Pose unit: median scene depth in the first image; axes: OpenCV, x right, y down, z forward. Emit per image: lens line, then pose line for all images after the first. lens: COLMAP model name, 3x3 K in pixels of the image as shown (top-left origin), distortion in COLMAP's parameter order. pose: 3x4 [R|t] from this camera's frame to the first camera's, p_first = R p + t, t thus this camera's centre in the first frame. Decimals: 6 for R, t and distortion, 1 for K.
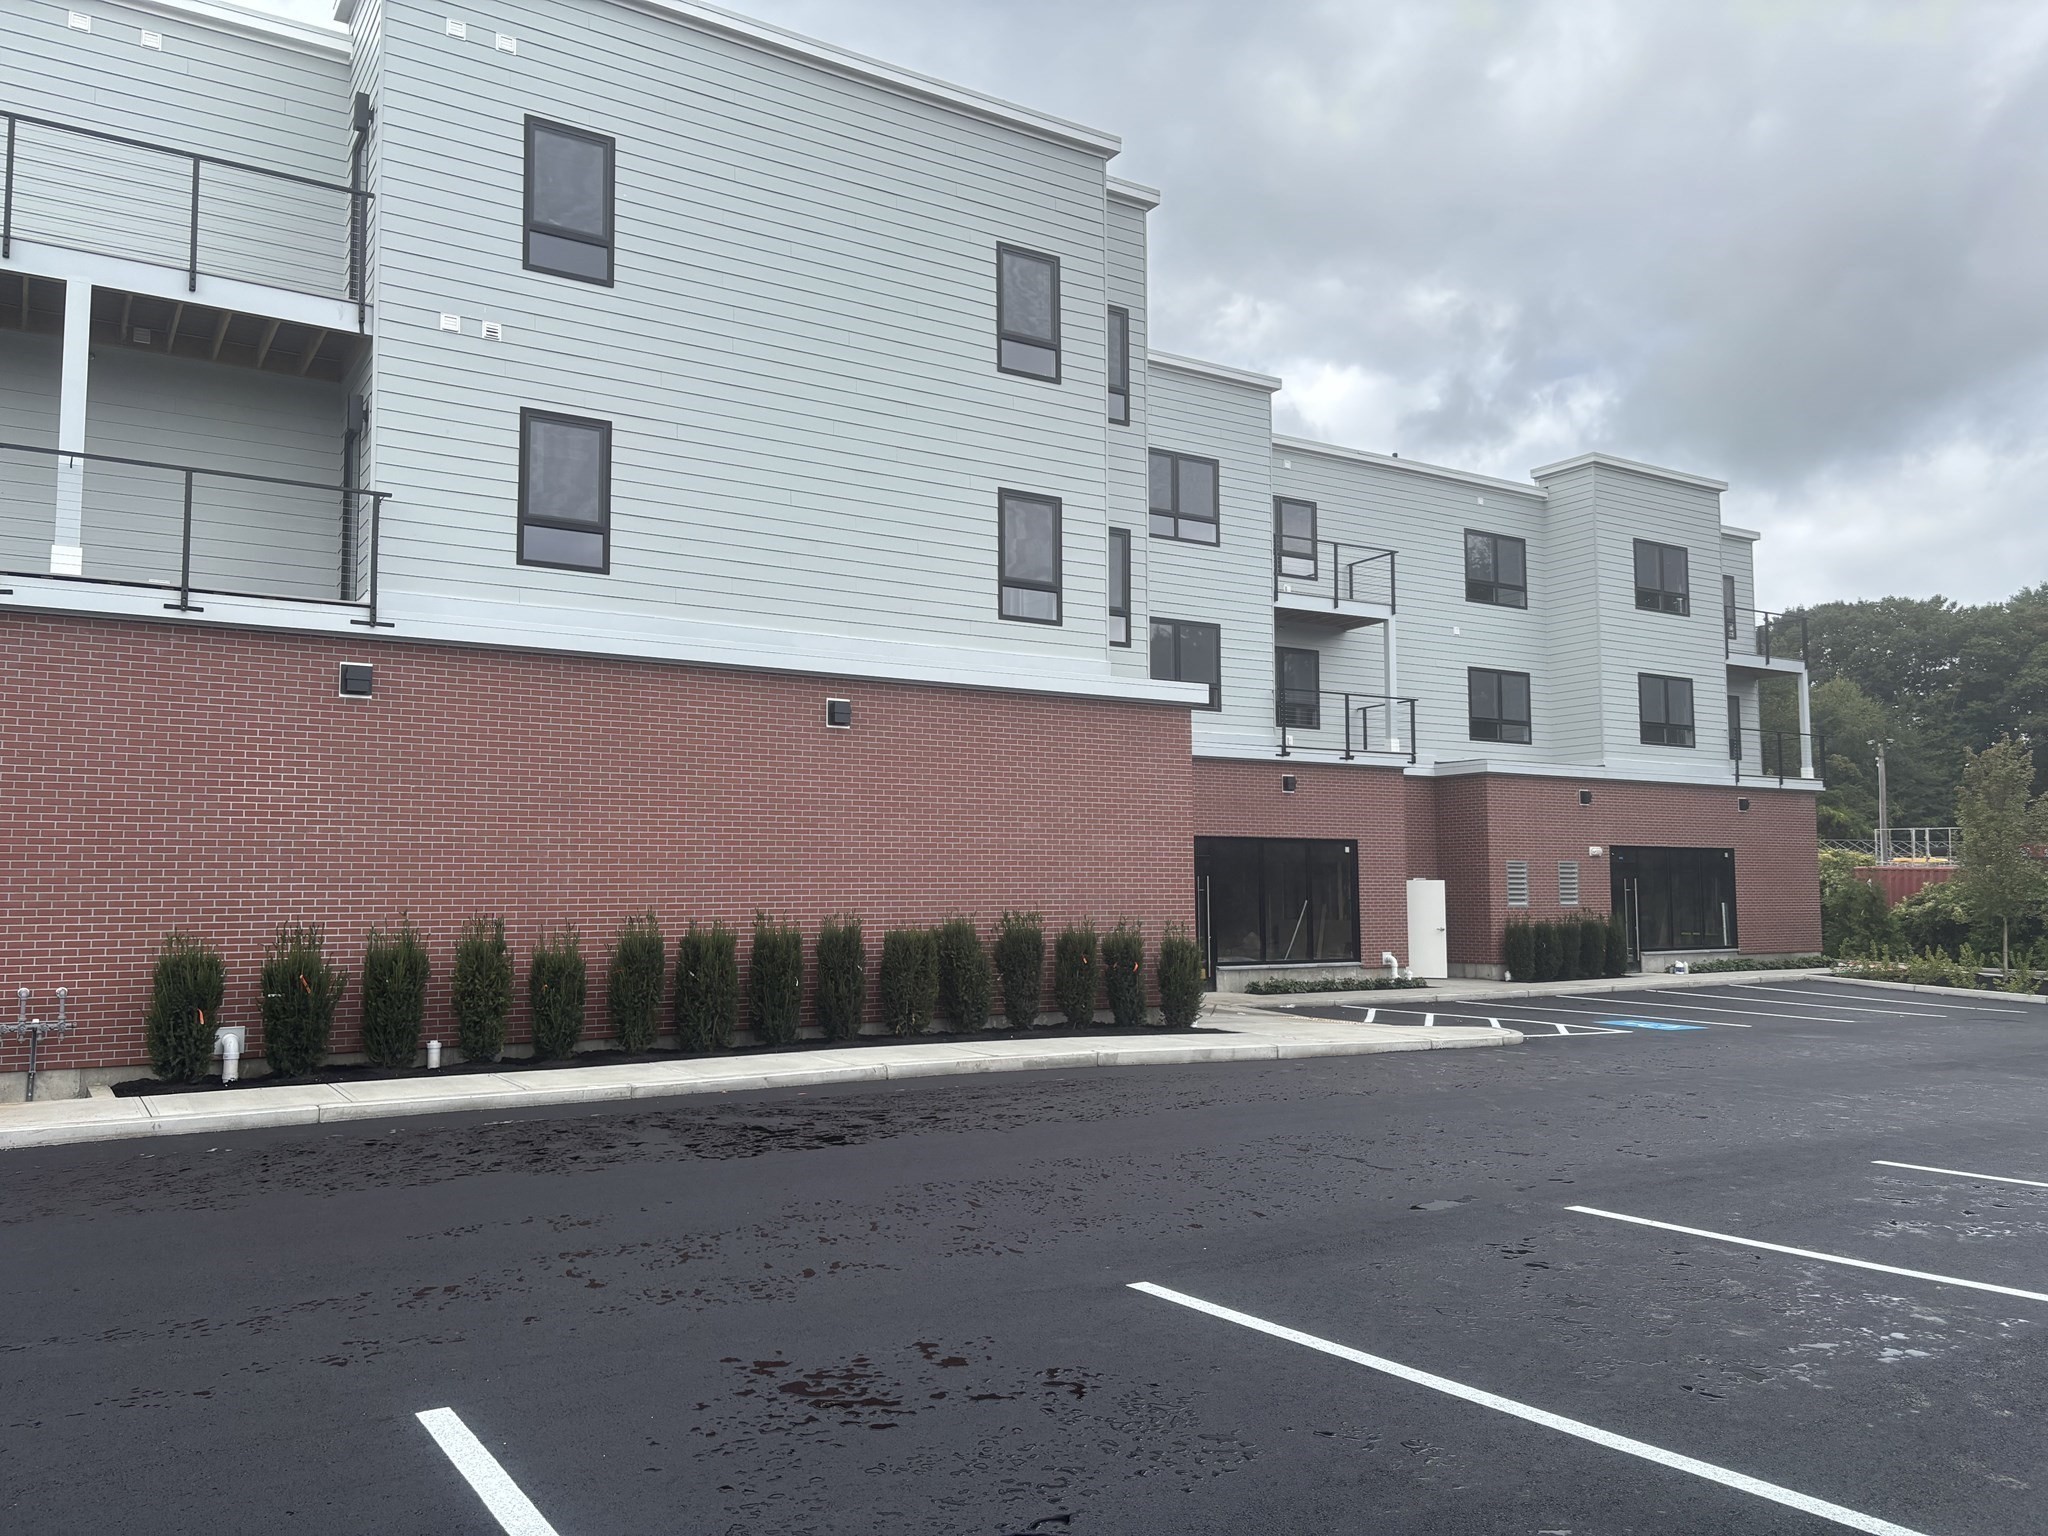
lens RADIAL K [[1540.6, 0, 1025.8], [0, 1540.6, 796.9], [0, 0, 1]] dist [0.074496, -0.091946]
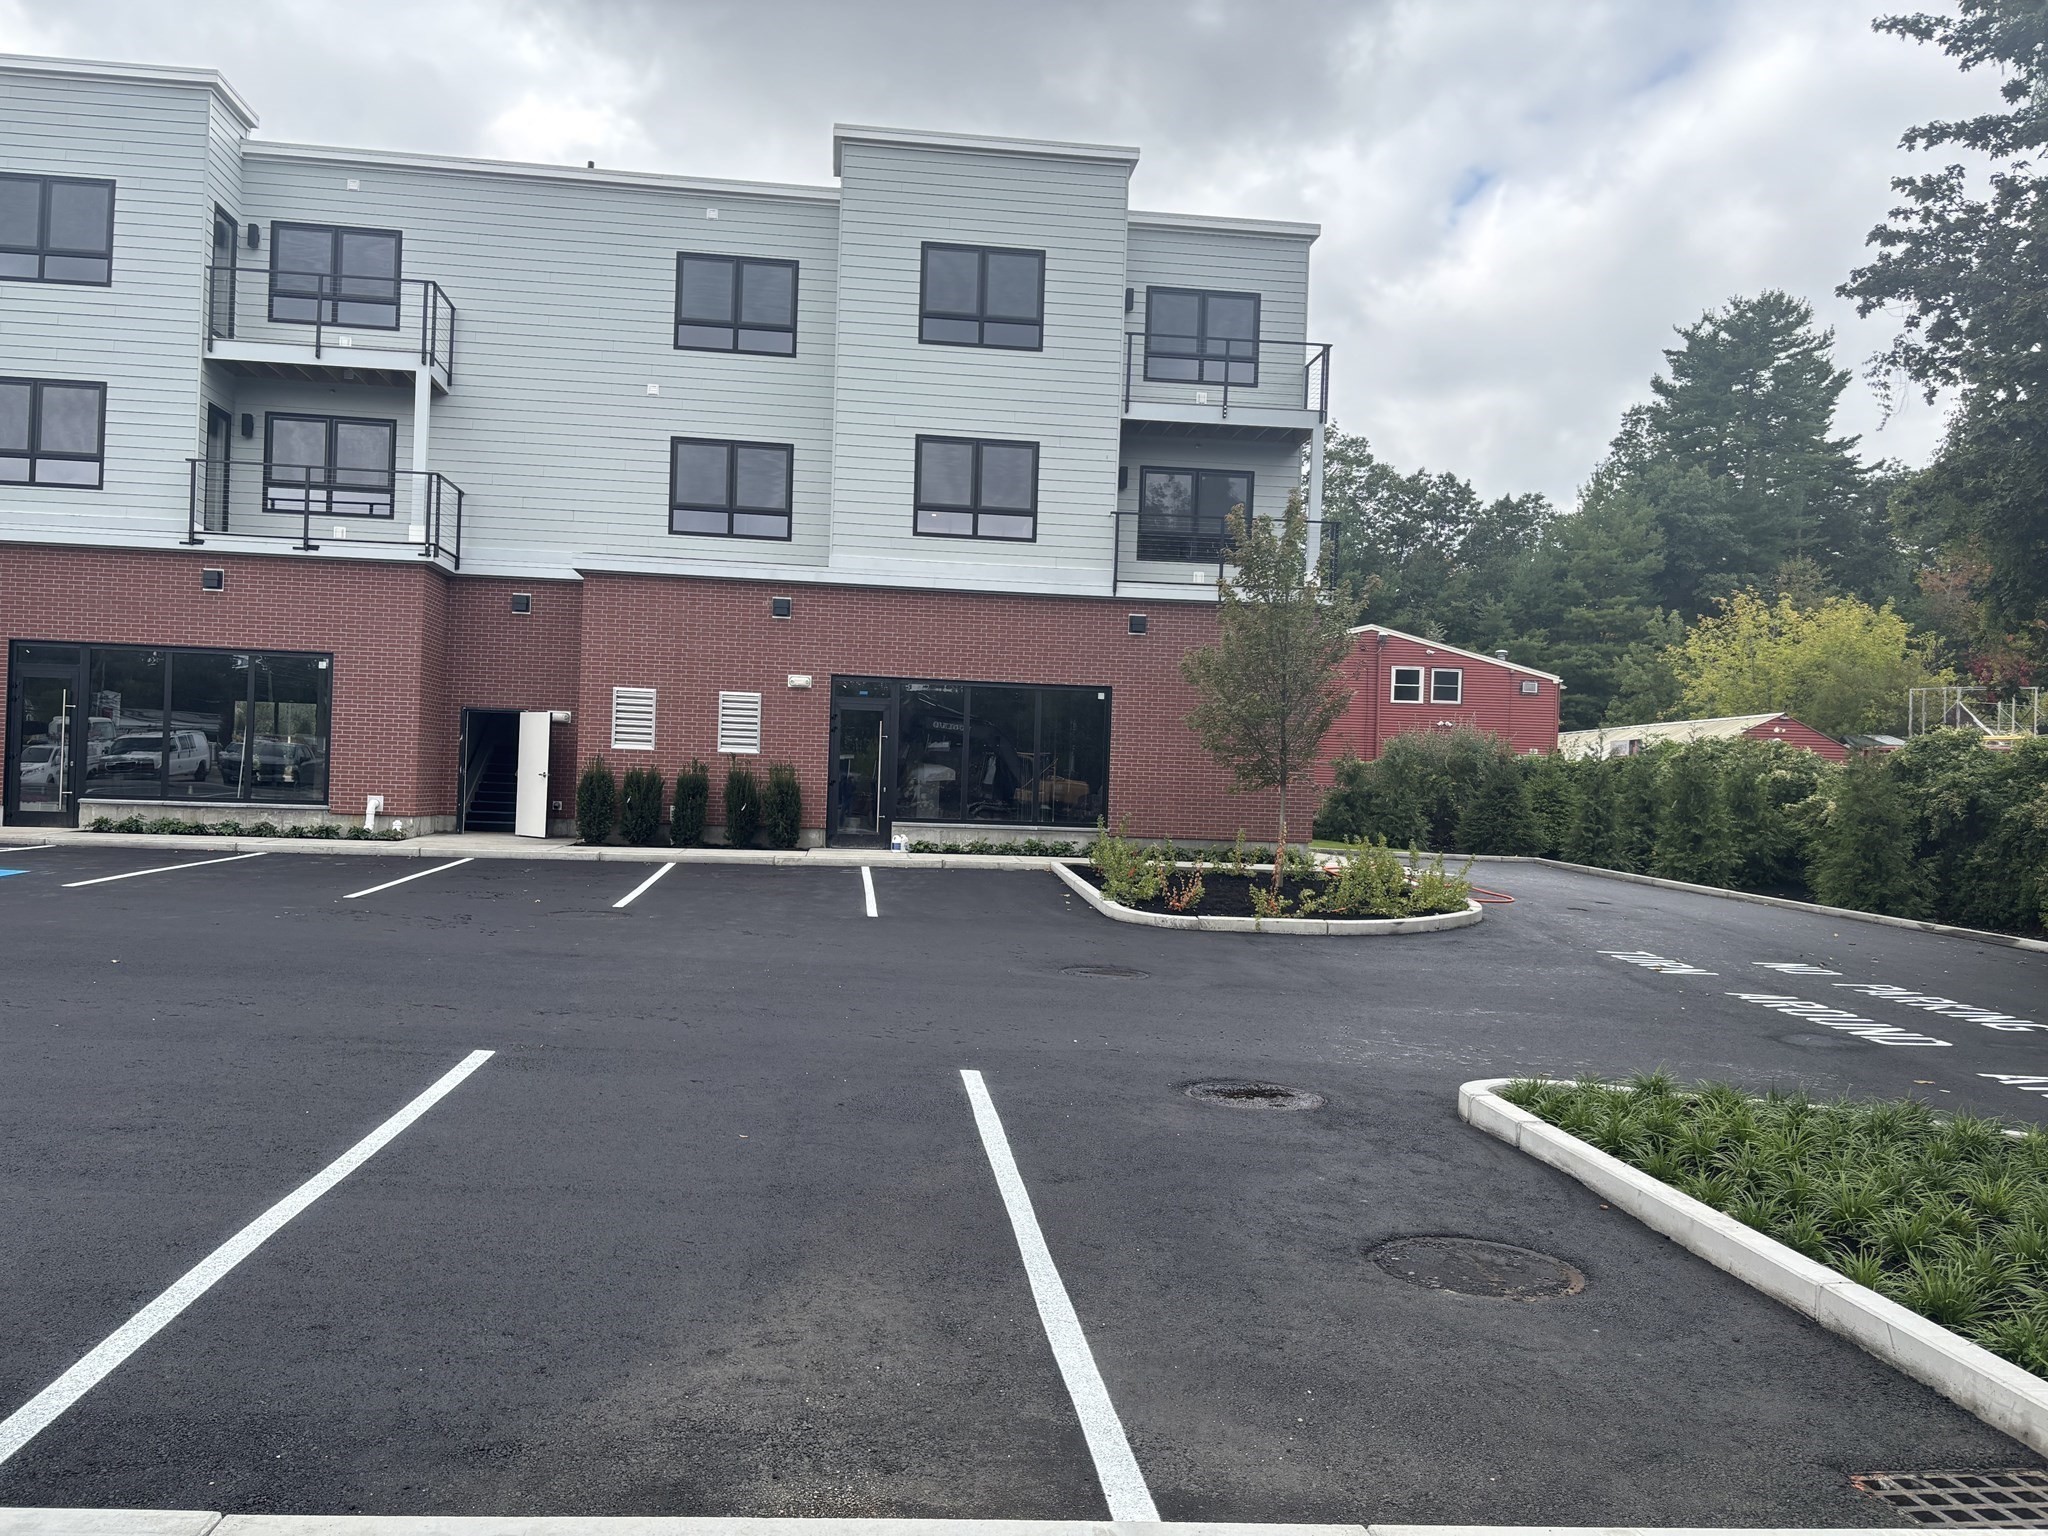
lens RADIAL K [[1540.6, 0, 1036.1], [0, 1540.6, 780.2], [0, 0, 1]] dist [0.074496, -0.091946]
pose [[0.894901, 0.032765, -0.445061, 0.785722], [-0.008933, 0.998416, 0.055542, 0.039777], [0.446176, -0.045729, 0.893776, 0.392559]]
